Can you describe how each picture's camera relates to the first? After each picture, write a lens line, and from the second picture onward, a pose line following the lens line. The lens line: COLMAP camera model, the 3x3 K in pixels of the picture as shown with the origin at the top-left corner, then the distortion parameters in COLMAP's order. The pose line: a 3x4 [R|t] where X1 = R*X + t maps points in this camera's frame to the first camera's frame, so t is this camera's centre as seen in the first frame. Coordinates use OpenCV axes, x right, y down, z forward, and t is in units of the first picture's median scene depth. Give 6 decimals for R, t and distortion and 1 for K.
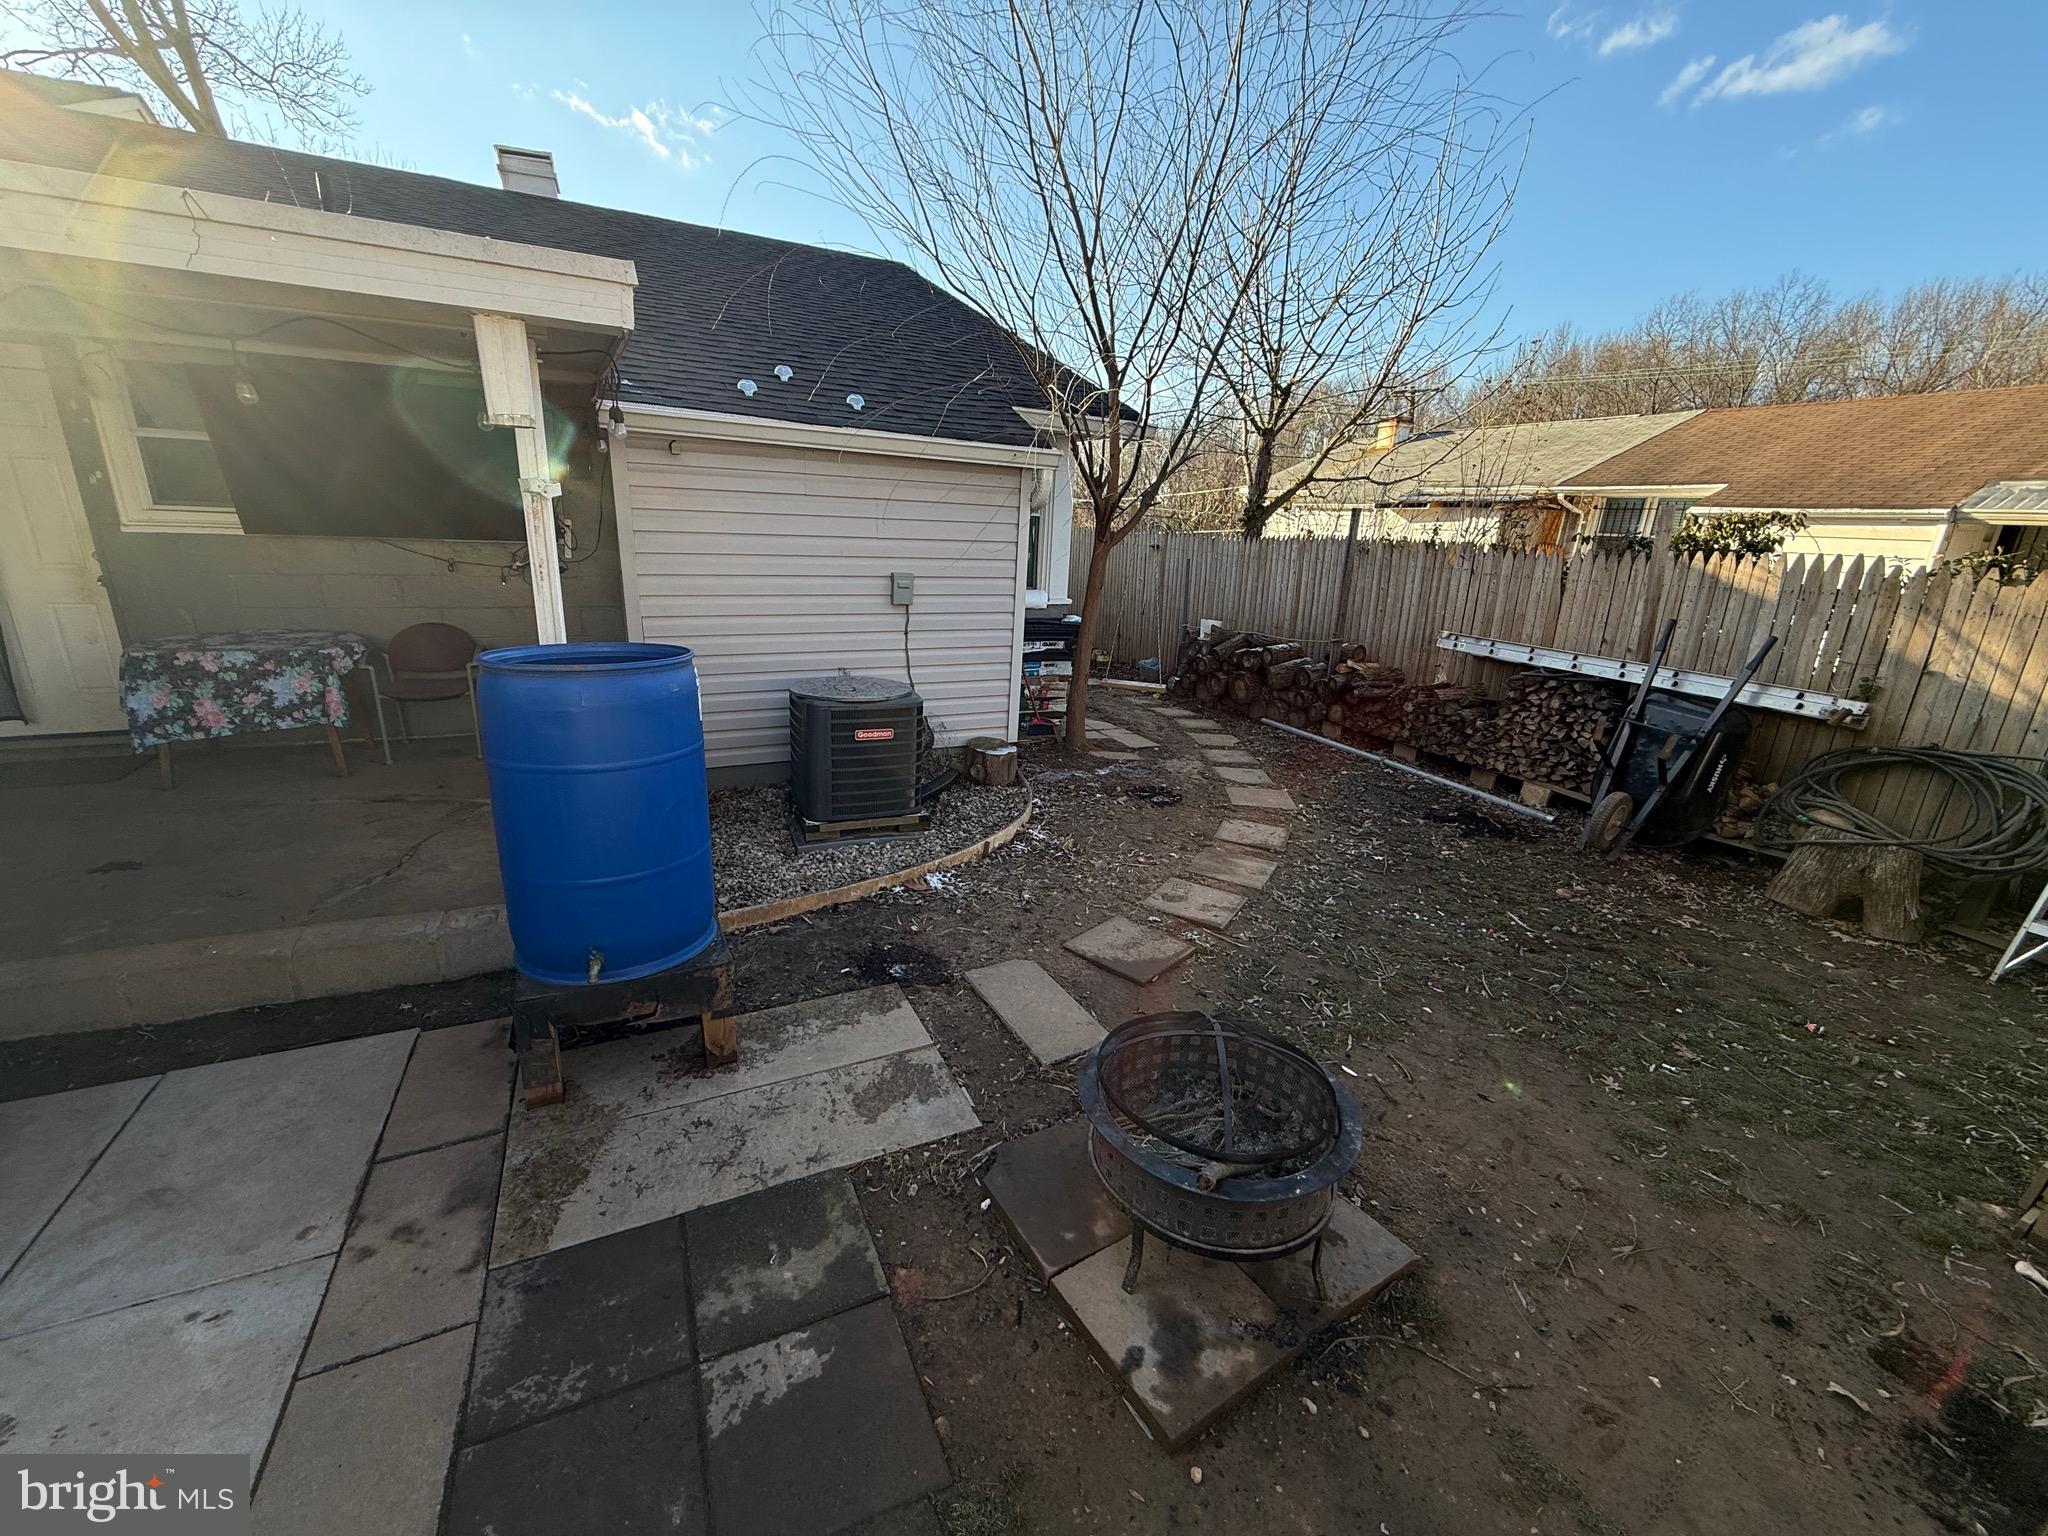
lens RADIAL K [[815.3, 0, 1017.8], [0, 815.3, 768.1], [0, 0, 1]] dist [-0.002189, 0.000318]
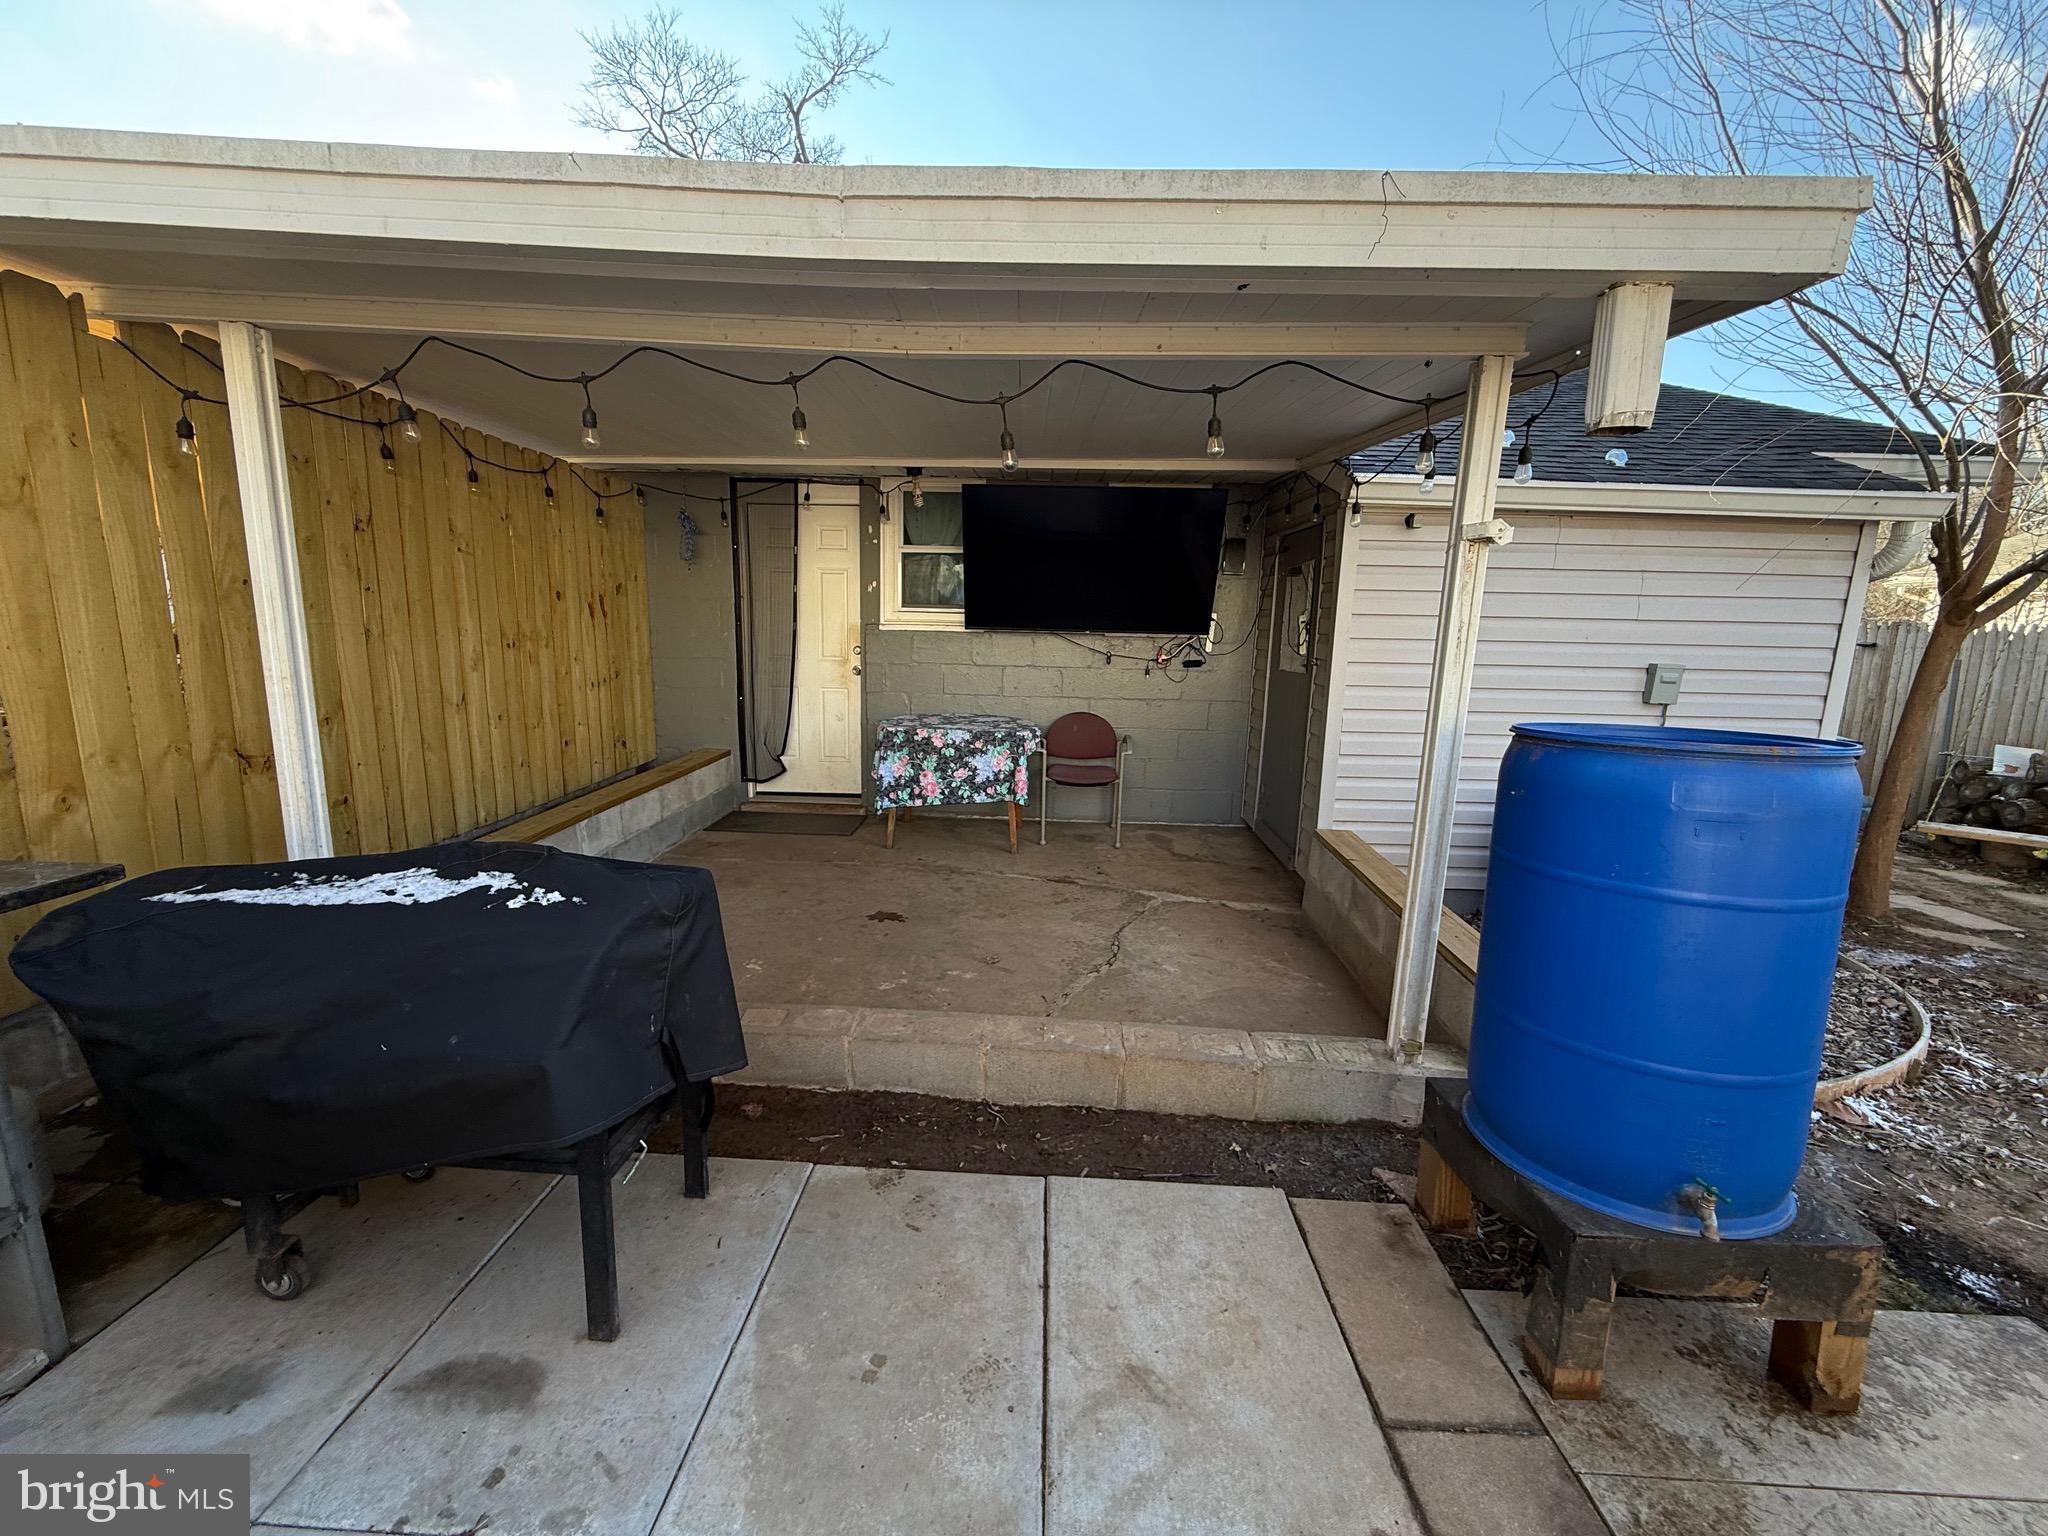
lens RADIAL K [[815.3, 0, 1017.8], [0, 815.3, 768.1], [0, 0, 1]] dist [-0.002189, 0.000318]
pose [[0.883480, 0.057647, -0.464909, -0.356388], [-0.121164, 0.986751, -0.107897, 0.016813], [0.452529, 0.151654, 0.878759, 0.067960]]
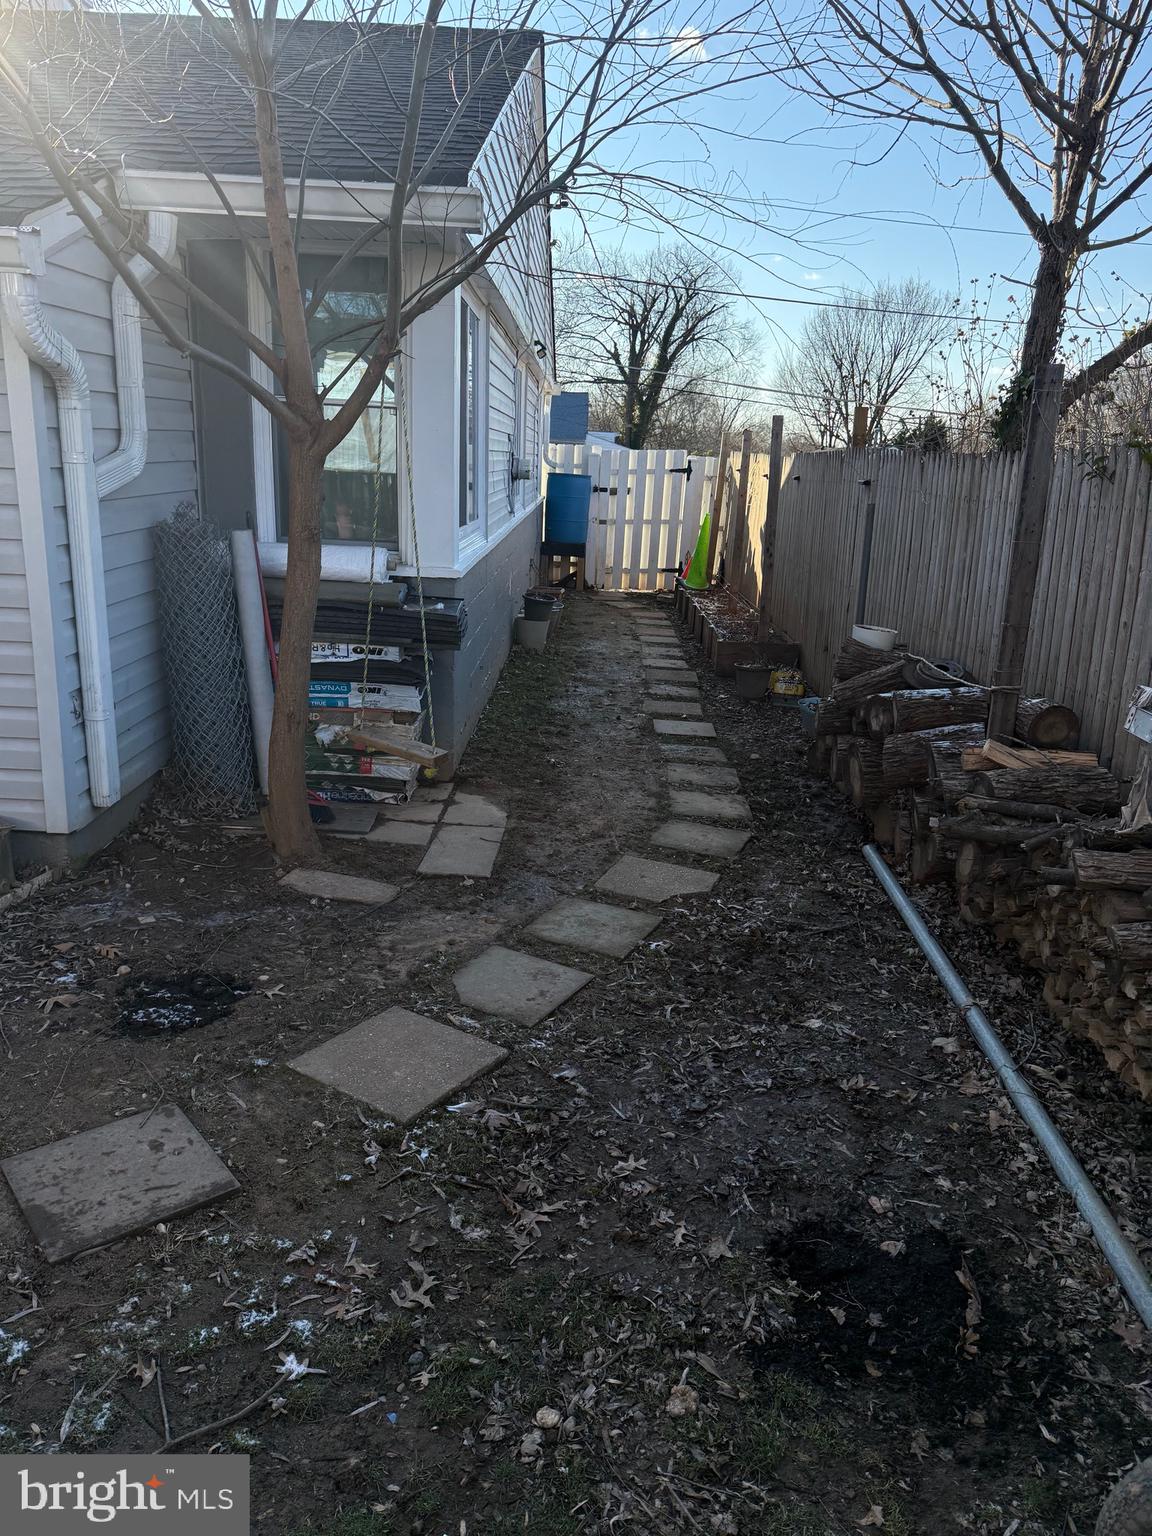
lens RADIAL K [[1075.9, 0, 574.0], [0, 1075.9, 762.6], [0, 0, 1]] dist [0.145841, -0.268262]
pose [[0.893120, 0.113361, -0.435300, 0.721688], [-0.130130, 0.991458, -0.008797, -0.139962], [0.430585, 0.064502, 0.900242, 0.661909]]
